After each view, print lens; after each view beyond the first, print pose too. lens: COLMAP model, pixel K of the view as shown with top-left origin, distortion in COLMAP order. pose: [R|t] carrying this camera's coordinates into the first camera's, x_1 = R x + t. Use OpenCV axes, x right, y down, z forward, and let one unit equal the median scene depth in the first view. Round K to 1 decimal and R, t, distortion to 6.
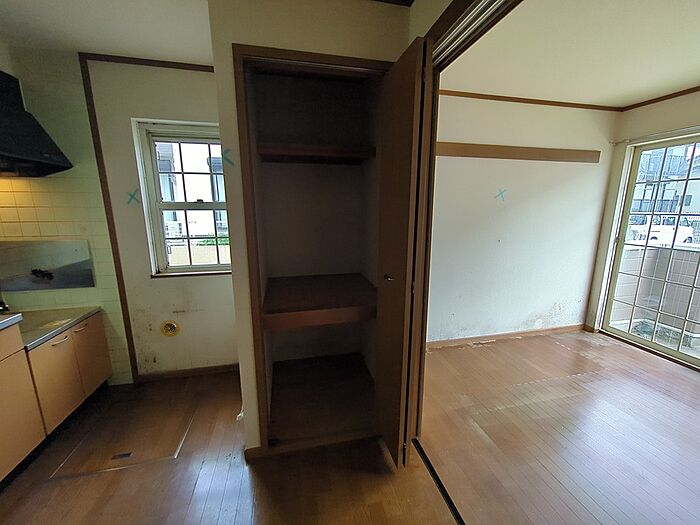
lens RADIAL K [[275.7, 0, 347.2], [0, 275.7, 260.7], [0, 0, 1]] dist [-0.001559, 0.001561]
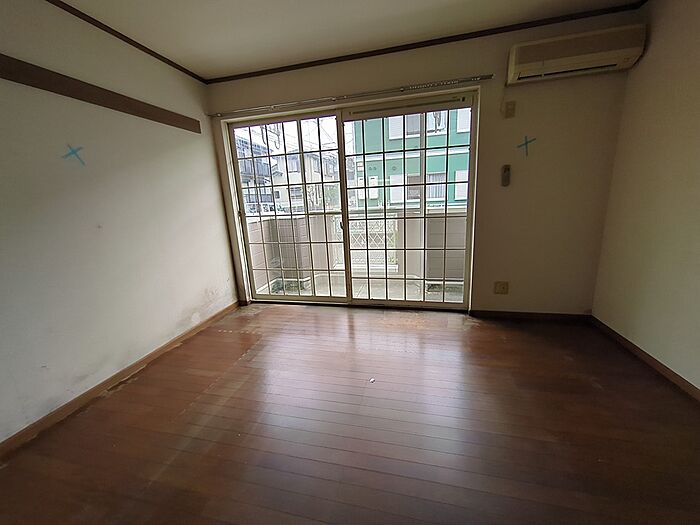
lens RADIAL K [[275.7, 0, 349.9], [0, 275.7, 262.8], [0, 0, 1]] dist [-0.001559, 0.001561]
pose [[0.431019, -0.228696, 0.872881, 0.253312], [0.220104, 0.964776, 0.144088, 0.057090], [-0.875087, 0.130020, 0.466173, 0.211264]]
